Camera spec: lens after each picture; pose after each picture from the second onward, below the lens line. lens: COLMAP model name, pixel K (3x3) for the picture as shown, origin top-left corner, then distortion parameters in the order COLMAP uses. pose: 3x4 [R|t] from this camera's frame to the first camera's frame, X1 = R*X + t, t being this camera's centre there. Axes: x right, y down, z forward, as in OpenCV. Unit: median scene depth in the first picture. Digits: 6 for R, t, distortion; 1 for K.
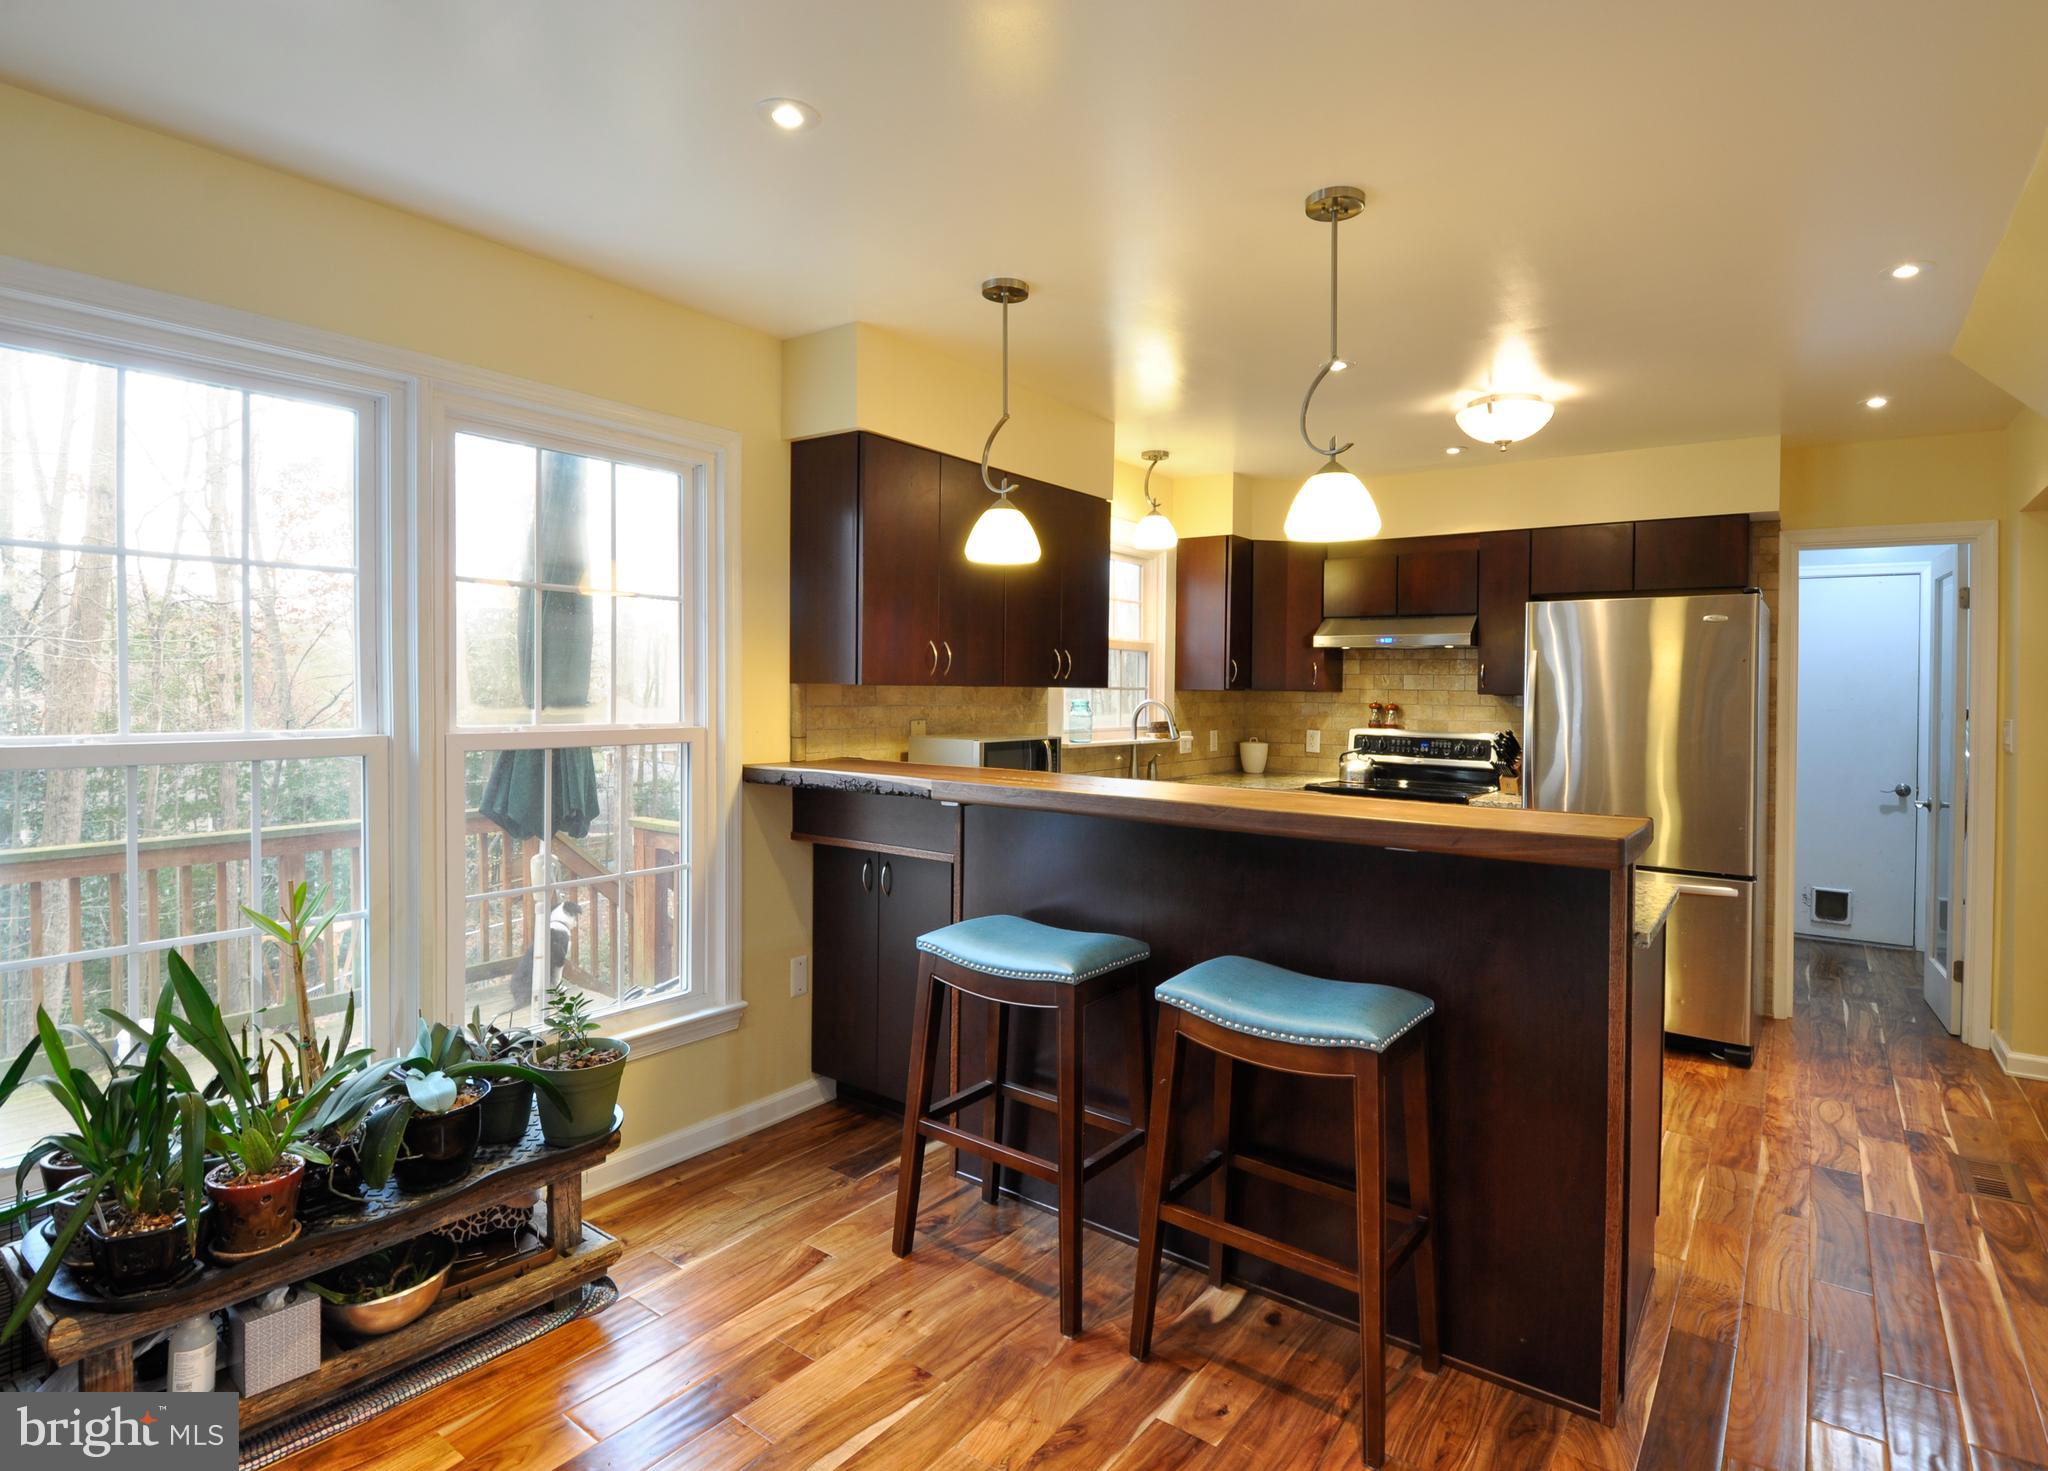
lens RADIAL K [[1060.2, 0, 1013.2], [0, 1060.2, 704.8], [0, 0, 1]] dist [0.002452, -0.004445]
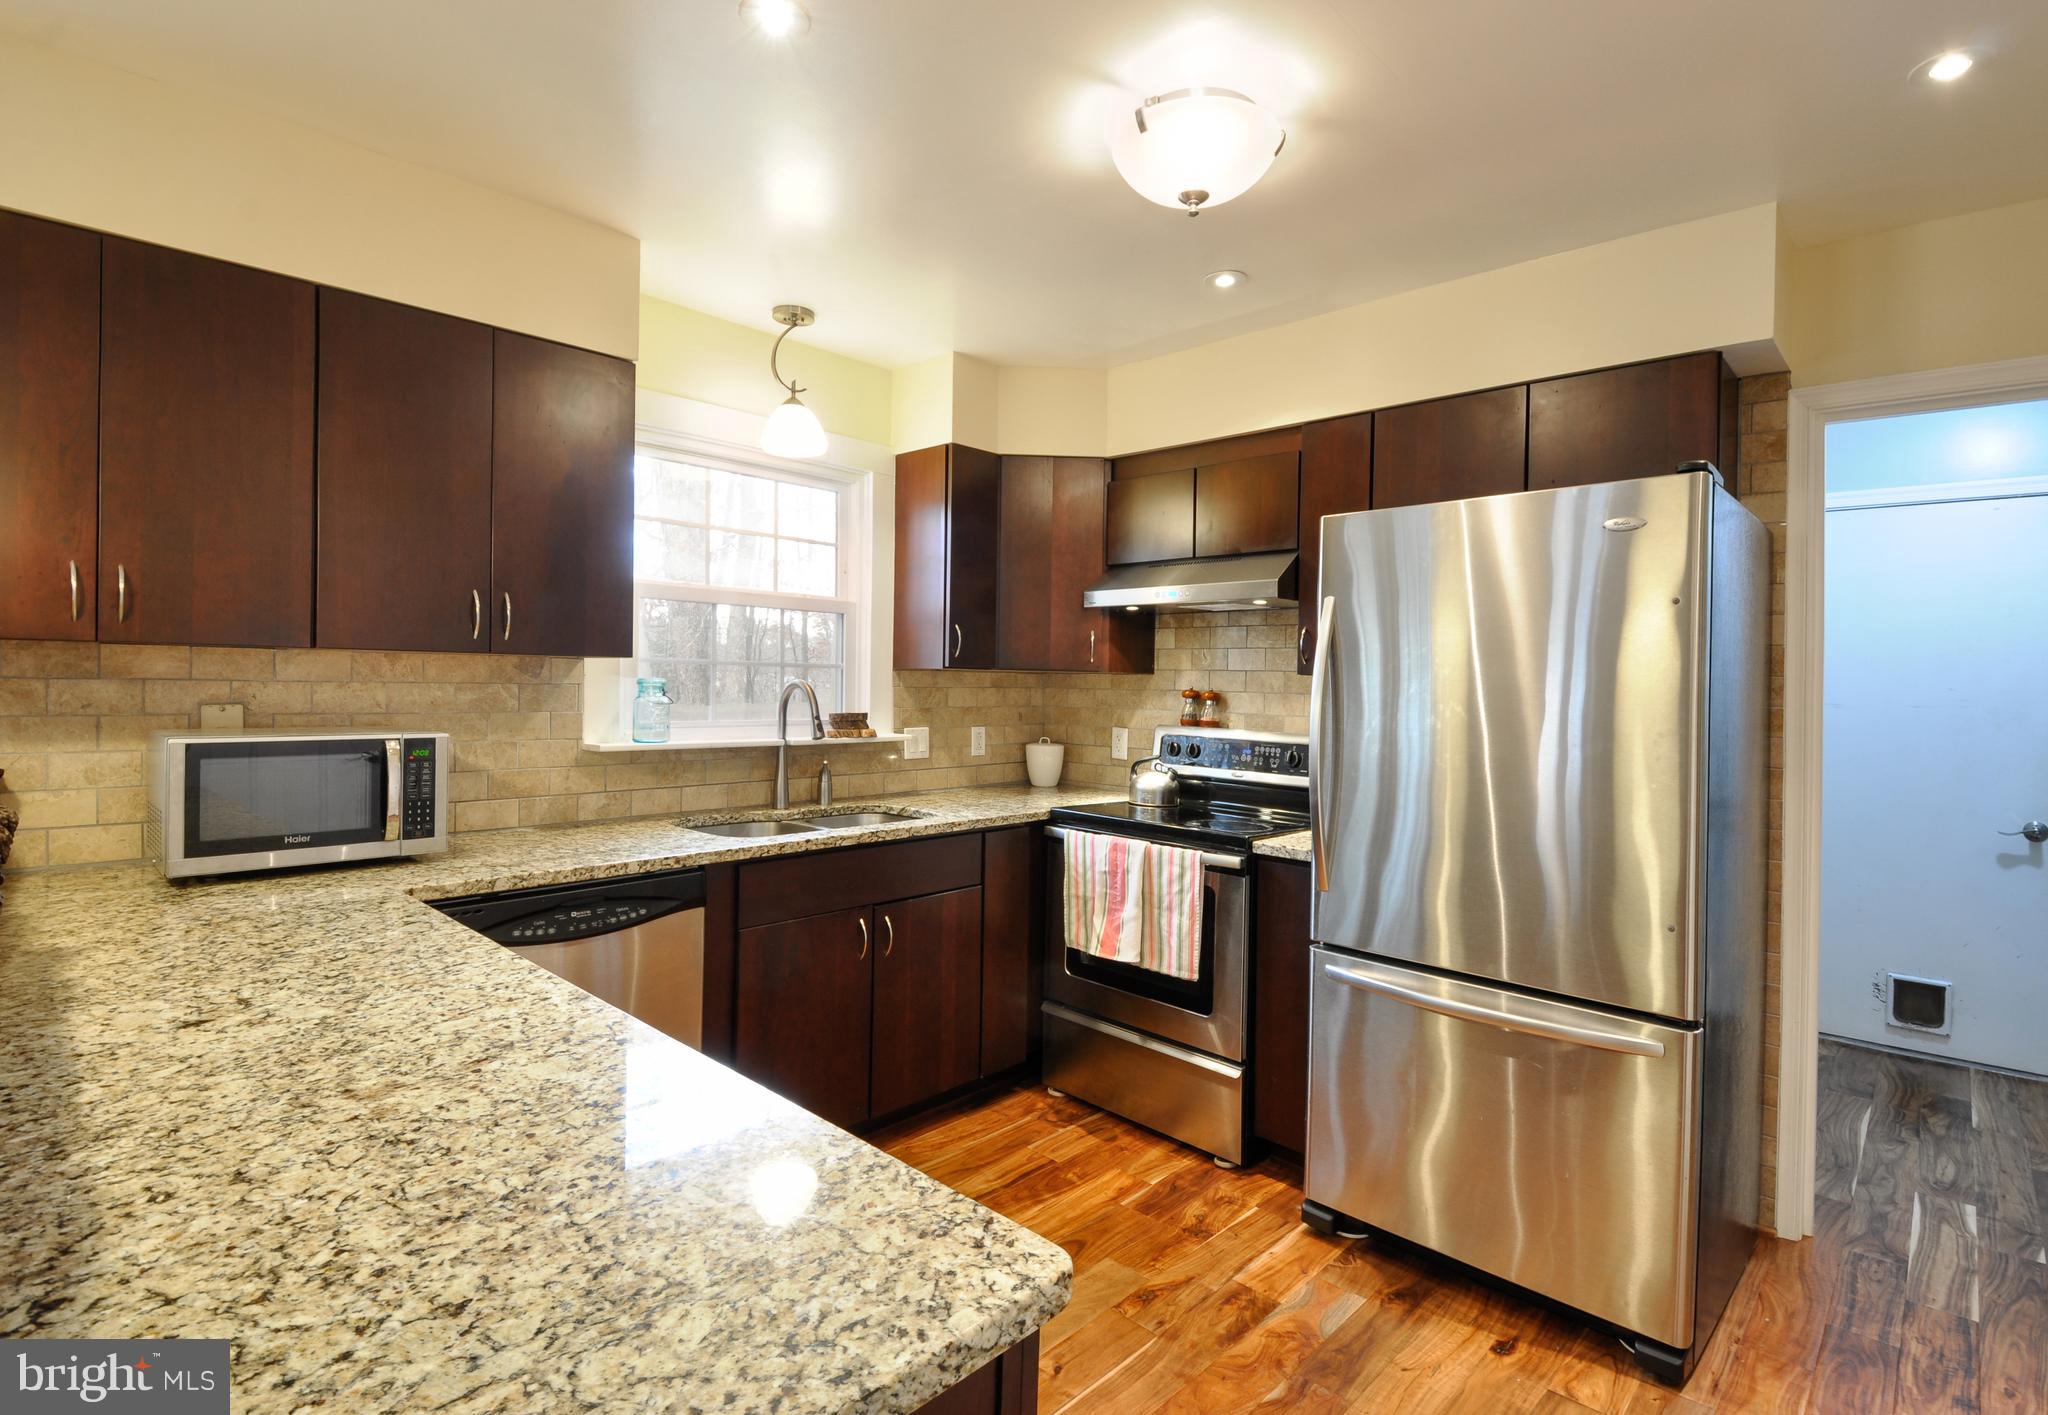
lens RADIAL K [[992.9, 0, 1011.0], [0, 992.9, 695.5], [0, 0, 1]] dist [-0.006877, -0.002220]
pose [[0.992395, 0.006824, -0.122905, 0.388705], [-0.007582, 0.999955, -0.005702, 0.008634], [0.122861, 0.006590, 0.992402, 0.437966]]
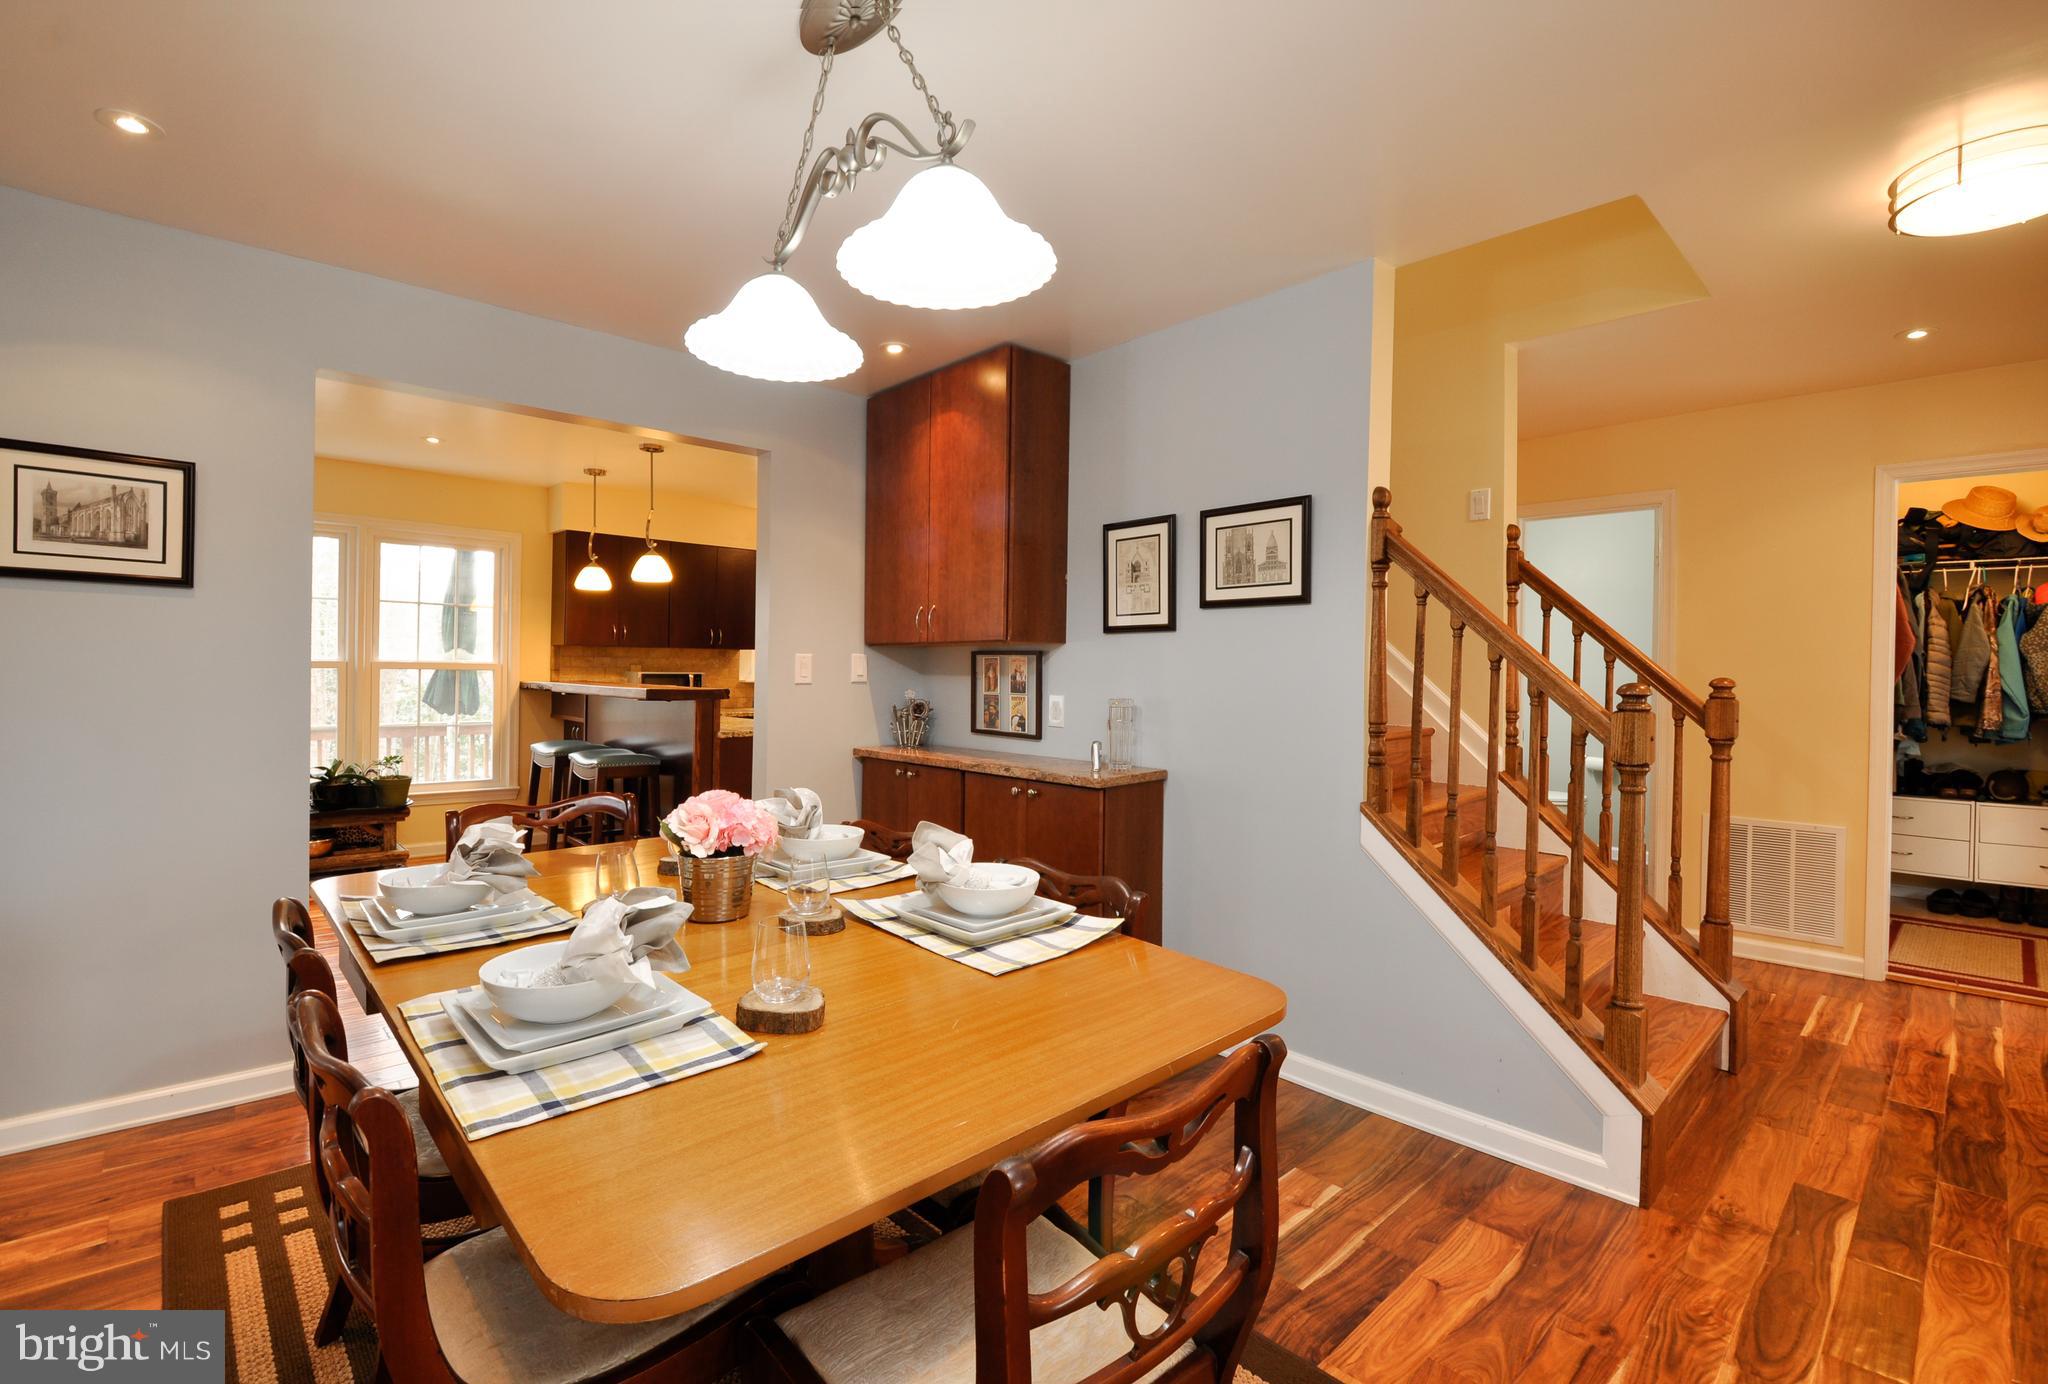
lens RADIAL K [[925.9, 0, 977.3], [0, 925.9, 678.9], [0, 0, 1]] dist [-0.013011, 0.000725]
pose [[0.978345, 0.008777, -0.206794, 0.811533], [-0.010305, 0.999927, -0.006312, 0.041401], [0.206723, 0.008307, 0.978364, -0.522909]]
